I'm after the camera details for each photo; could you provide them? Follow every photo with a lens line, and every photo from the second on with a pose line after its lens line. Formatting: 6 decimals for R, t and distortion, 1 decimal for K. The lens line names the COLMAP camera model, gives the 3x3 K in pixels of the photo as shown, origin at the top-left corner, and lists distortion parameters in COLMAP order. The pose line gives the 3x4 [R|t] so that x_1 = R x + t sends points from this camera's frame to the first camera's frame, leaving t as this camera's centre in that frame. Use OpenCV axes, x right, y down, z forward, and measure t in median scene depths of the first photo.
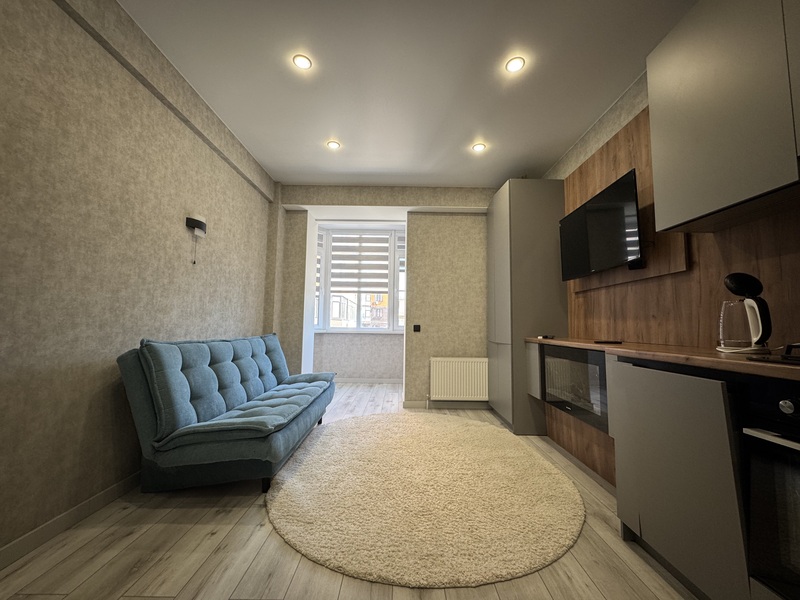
lens RADIAL K [[316.9, 0, 402.9], [0, 316.9, 298.7], [0, 0, 1]] dist [0.001706, -0.000251]
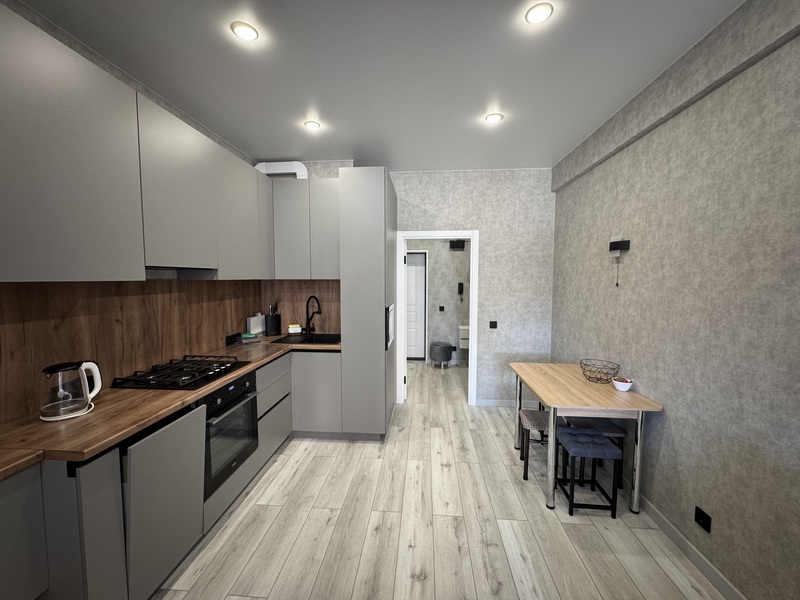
lens RADIAL K [[316.9, 0, 399.5], [0, 316.9, 302.1], [0, 0, 1]] dist [0.001706, -0.000251]
pose [[-0.994898, -0.021933, 0.098474, -0.083977], [-0.023114, 0.999674, -0.010863, -0.127326], [-0.098204, -0.013083, -0.995080, 1.131409]]
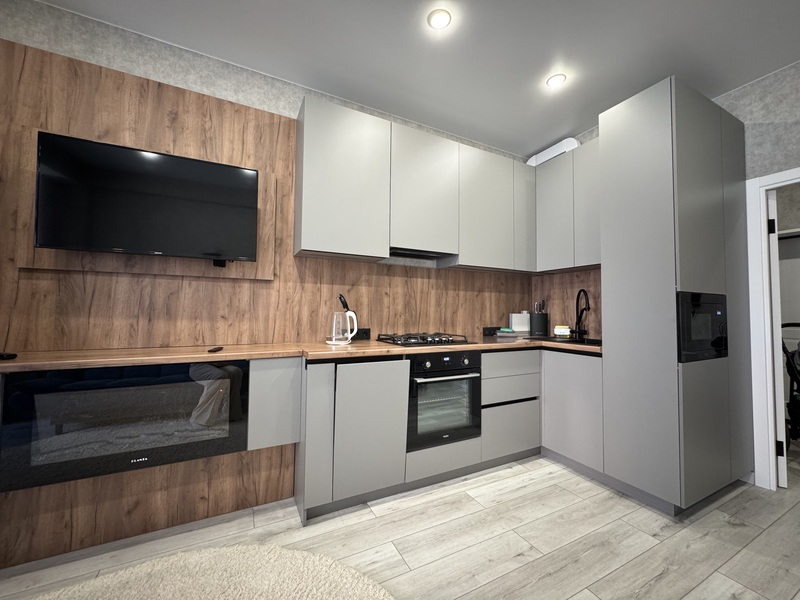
lens RADIAL K [[316.9, 0, 396.3], [0, 316.9, 297.4], [0, 0, 1]] dist [0.001706, -0.000251]
pose [[-0.441156, 0.012842, 0.897339, -0.296936], [-0.094083, 0.993726, -0.060475, 0.003692], [-0.892485, -0.111103, -0.437180, 0.848619]]
